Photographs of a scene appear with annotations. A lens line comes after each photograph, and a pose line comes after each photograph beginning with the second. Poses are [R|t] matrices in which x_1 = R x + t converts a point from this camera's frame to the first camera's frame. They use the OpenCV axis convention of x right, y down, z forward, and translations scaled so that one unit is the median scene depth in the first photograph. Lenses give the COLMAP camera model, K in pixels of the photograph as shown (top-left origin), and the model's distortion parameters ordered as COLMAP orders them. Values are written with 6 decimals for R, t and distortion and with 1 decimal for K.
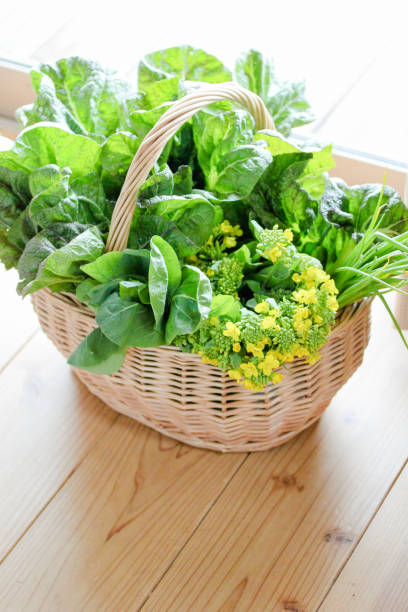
lens RADIAL K [[1880.3, 0, 204.0], [0, 1880.3, 306.0], [0, 0, 1]] dist [-0.066158, -0.220278]
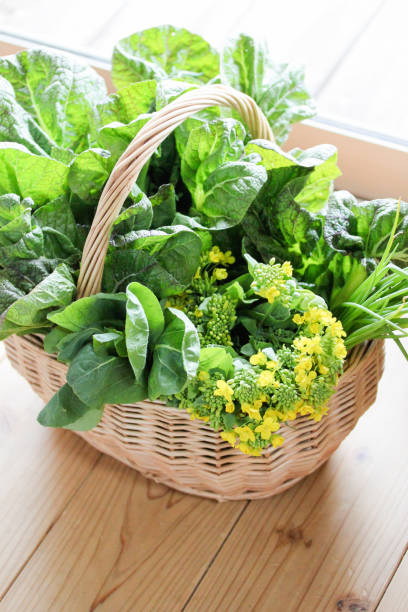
lens RADIAL K [[1880.3, 0, 204.0], [0, 1880.3, 306.0], [0, 0, 1]] dist [-0.066158, -0.220278]
pose [[0.999621, -0.025479, -0.010405, 0.014693], [0.026382, 0.994780, 0.098572, -0.103714], [0.007839, -0.098809, 0.995076, 0.134668]]
